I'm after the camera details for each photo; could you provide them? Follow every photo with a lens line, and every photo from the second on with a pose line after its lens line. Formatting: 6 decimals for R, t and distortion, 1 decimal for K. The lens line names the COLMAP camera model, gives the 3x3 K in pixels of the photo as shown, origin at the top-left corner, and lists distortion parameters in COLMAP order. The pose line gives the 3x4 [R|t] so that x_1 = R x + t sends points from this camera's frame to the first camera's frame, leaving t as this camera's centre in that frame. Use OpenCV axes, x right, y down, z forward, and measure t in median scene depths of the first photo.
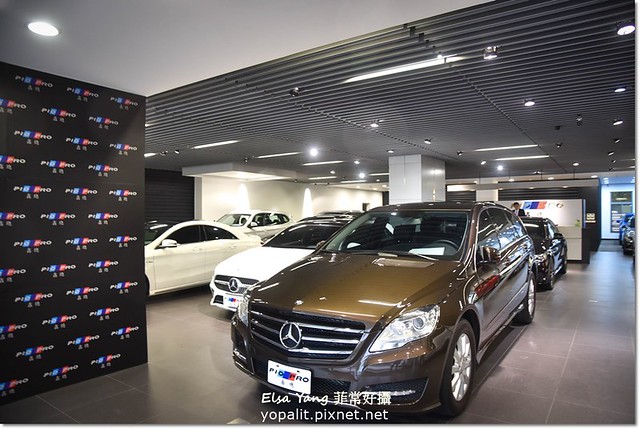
lens RADIAL K [[431.6, 0, 313.8], [0, 431.6, 213.2], [0, 0, 1]] dist [-0.081219, 0.024342]
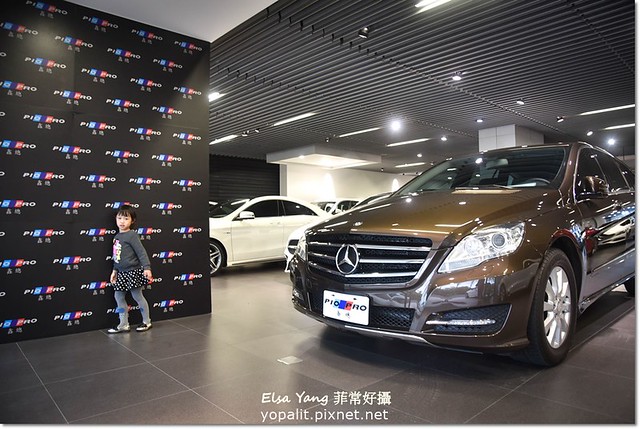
lens RADIAL K [[431.6, 0, 322.1], [0, 431.6, 216.9], [0, 0, 1]] dist [-0.081219, 0.024342]
pose [[0.979708, -0.013502, -0.199977, 0.060498], [0.009217, 0.999708, -0.022341, 0.178789], [0.200220, 0.020044, 0.979546, 0.099197]]
